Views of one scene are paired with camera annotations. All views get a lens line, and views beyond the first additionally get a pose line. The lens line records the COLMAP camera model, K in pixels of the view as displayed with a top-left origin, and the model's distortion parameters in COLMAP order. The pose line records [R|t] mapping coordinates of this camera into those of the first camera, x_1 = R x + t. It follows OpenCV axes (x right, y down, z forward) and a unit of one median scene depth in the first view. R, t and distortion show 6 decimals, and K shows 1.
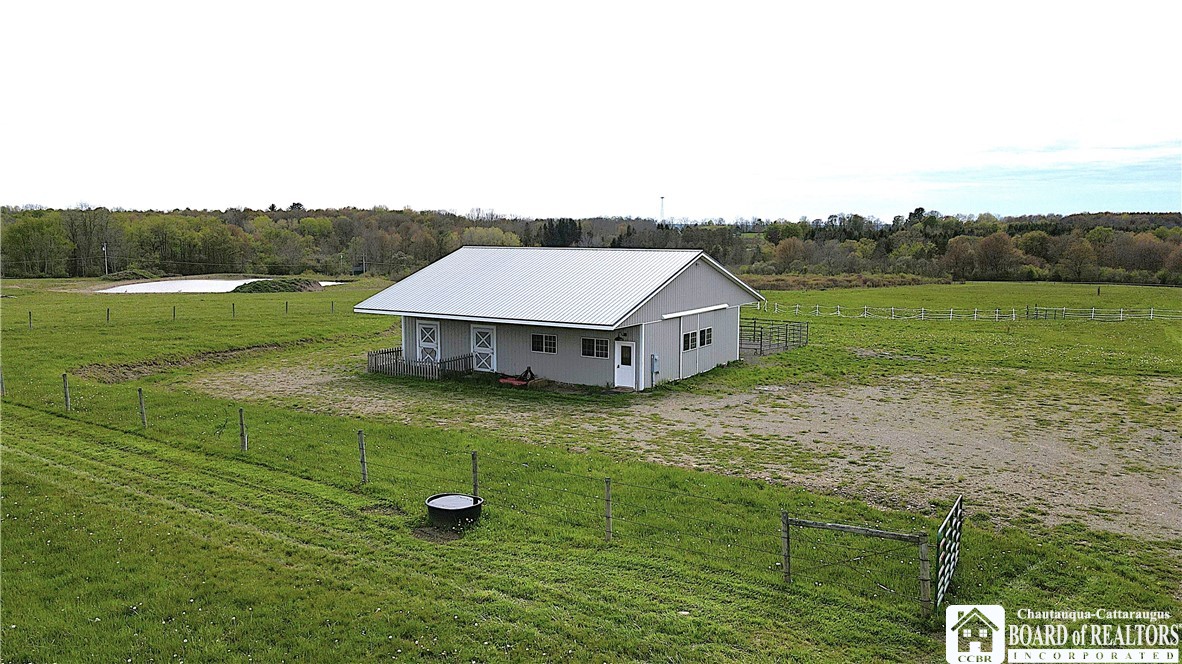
lens RADIAL K [[869.1, 0, 591.0], [0, 869.1, 332.0], [0, 0, 1]] dist [0.013282, 0.009123]
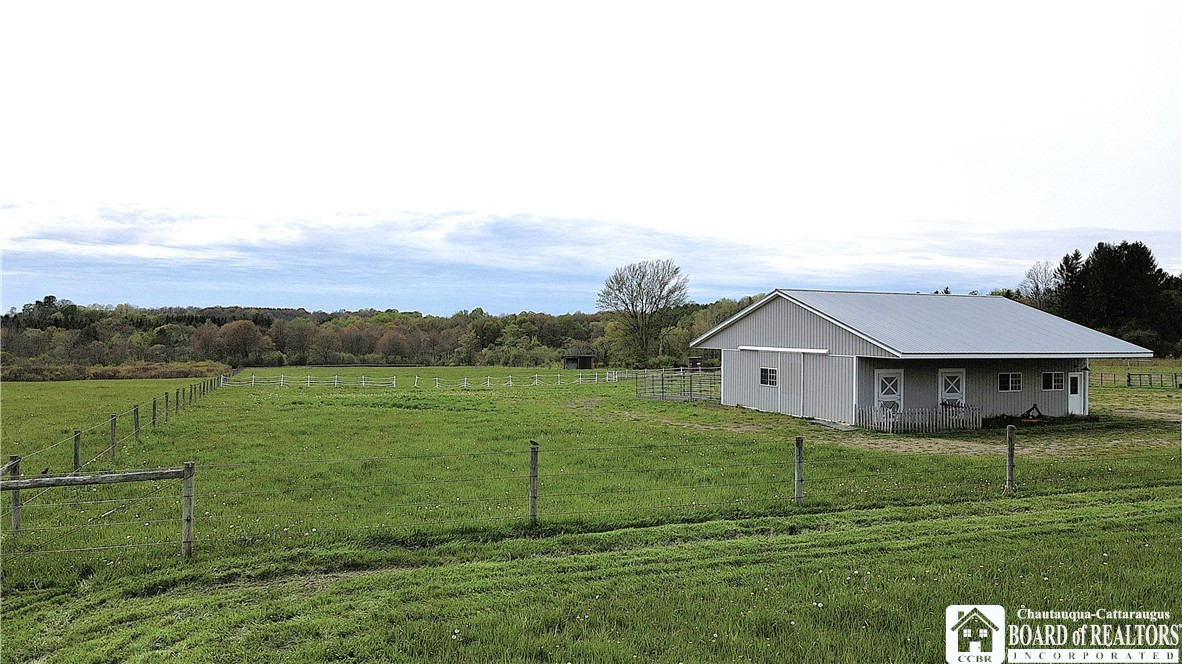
lens RADIAL K [[869.1, 0, 591.0], [0, 869.1, 332.0], [0, 0, 1]] dist [0.013282, 0.009123]
pose [[0.572614, 0.000787, 0.819825, -1.071556], [0.086859, 0.994313, -0.061623, -0.022522], [-0.815211, 0.106496, 0.569289, 0.742903]]
